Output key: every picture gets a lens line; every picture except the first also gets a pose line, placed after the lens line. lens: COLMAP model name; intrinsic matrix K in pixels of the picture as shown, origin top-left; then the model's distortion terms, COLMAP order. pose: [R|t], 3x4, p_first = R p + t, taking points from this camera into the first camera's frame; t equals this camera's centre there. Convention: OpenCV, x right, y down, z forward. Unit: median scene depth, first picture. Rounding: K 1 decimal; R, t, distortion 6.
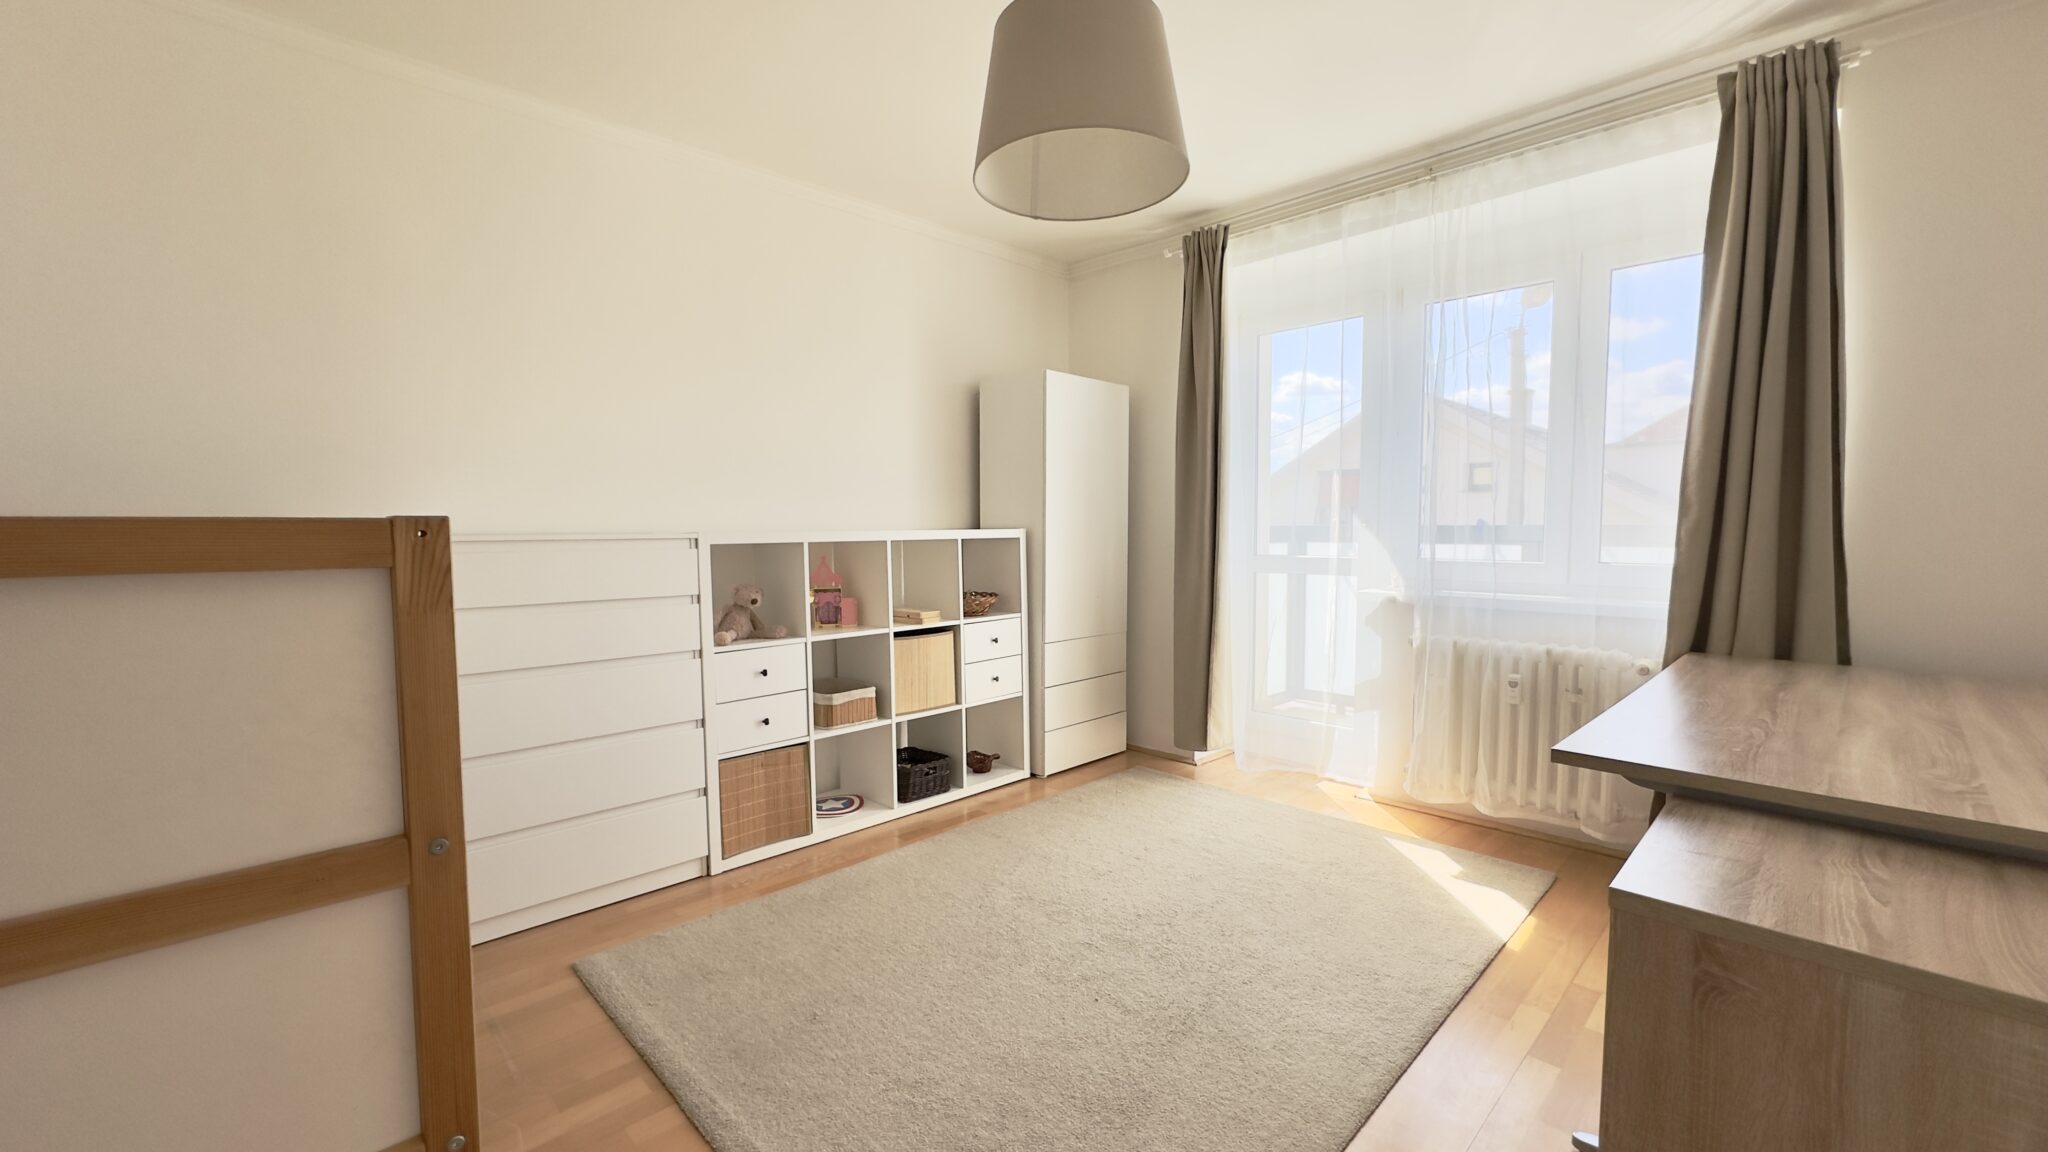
lens RADIAL K [[843.7, 0, 1015.0], [0, 843.7, 580.6], [0, 0, 1]] dist [-0.002048, 0.000370]
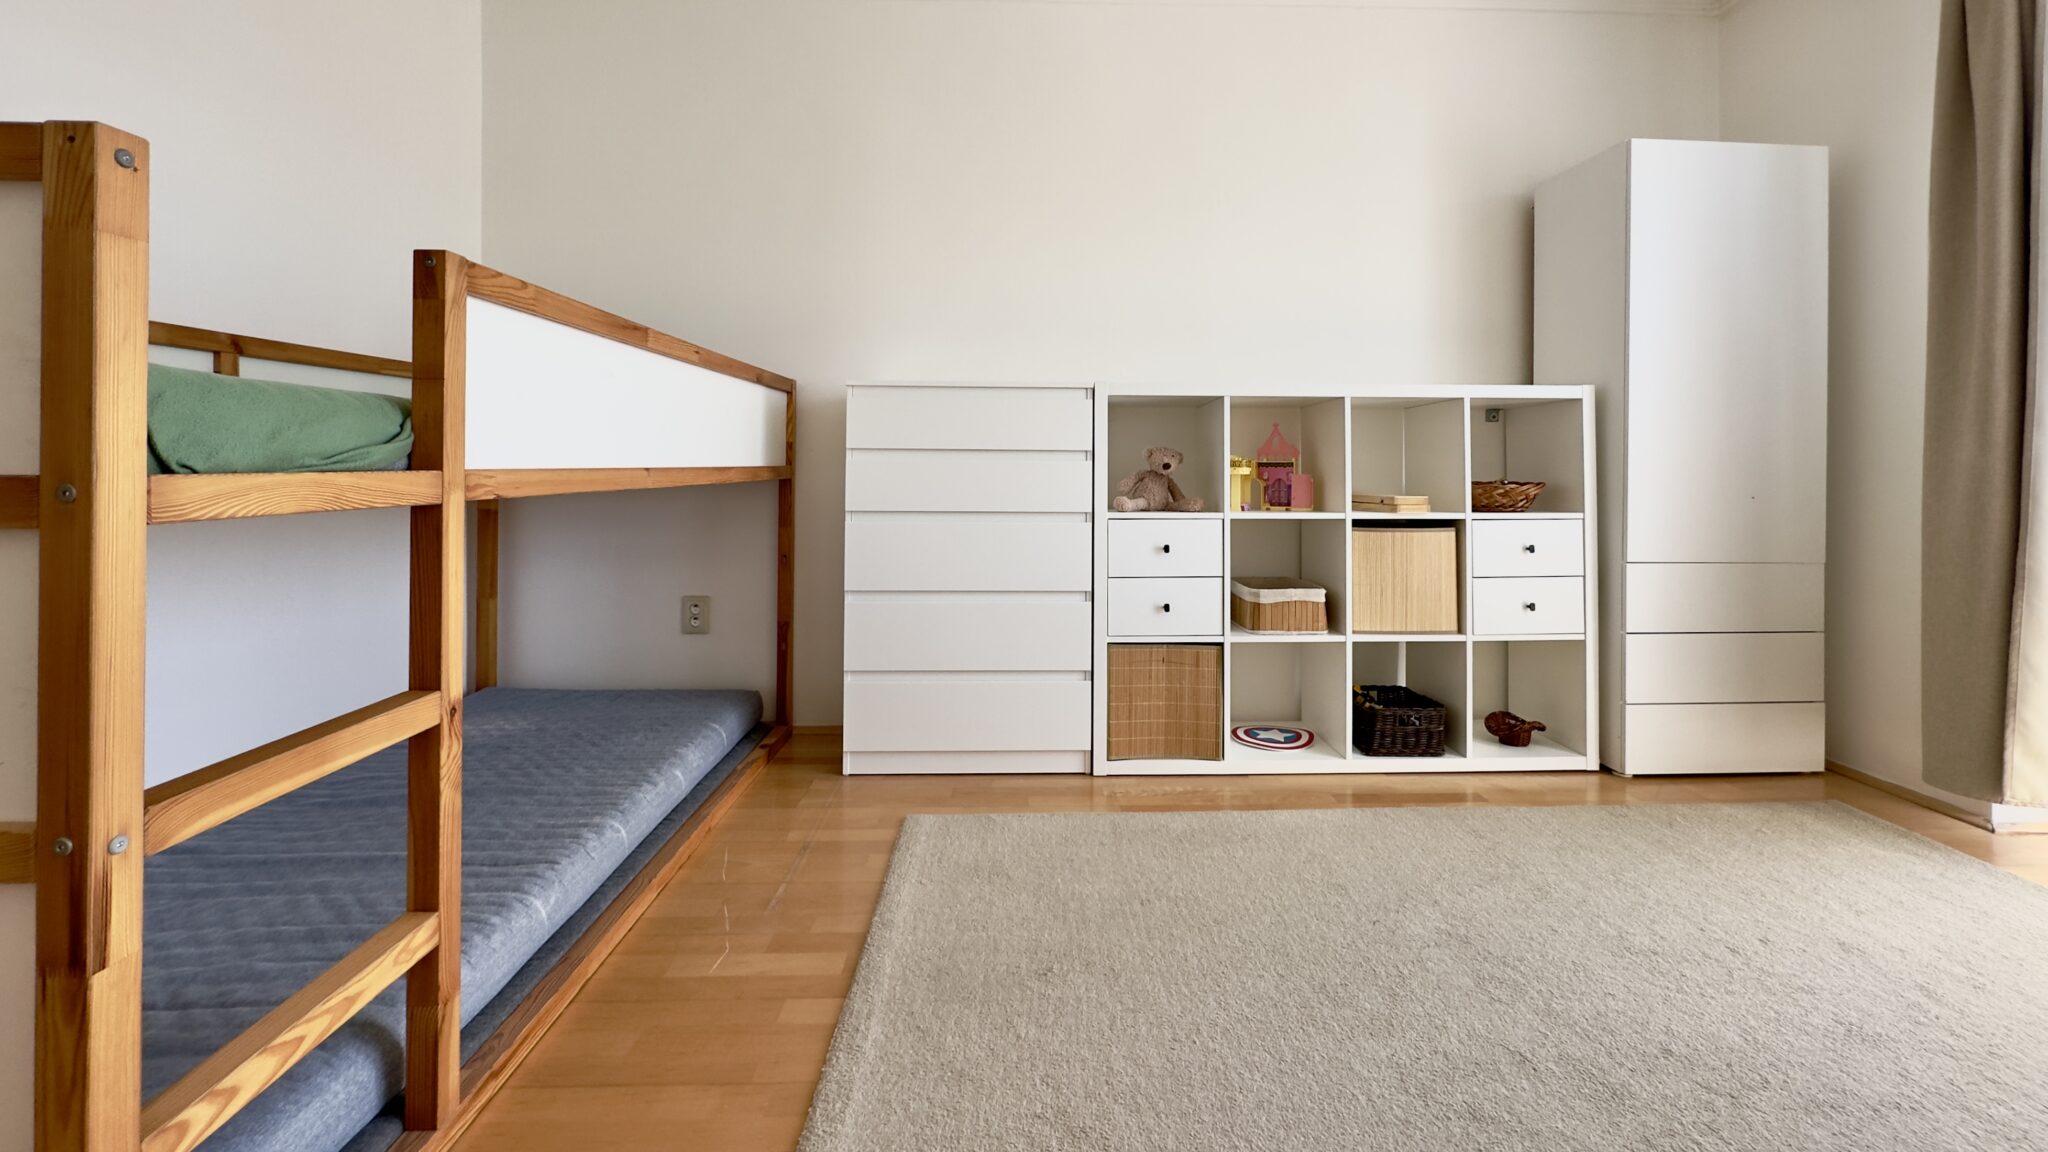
lens RADIAL K [[843.7, 0, 1059.5], [0, 843.7, 476.6], [0, 0, 1]] dist [-0.002048, 0.000370]
pose [[0.736249, 0.014671, -0.676551, 0.174367], [-0.057974, 0.997457, -0.041460, 0.070937], [0.674222, 0.069747, 0.735228, 0.276693]]
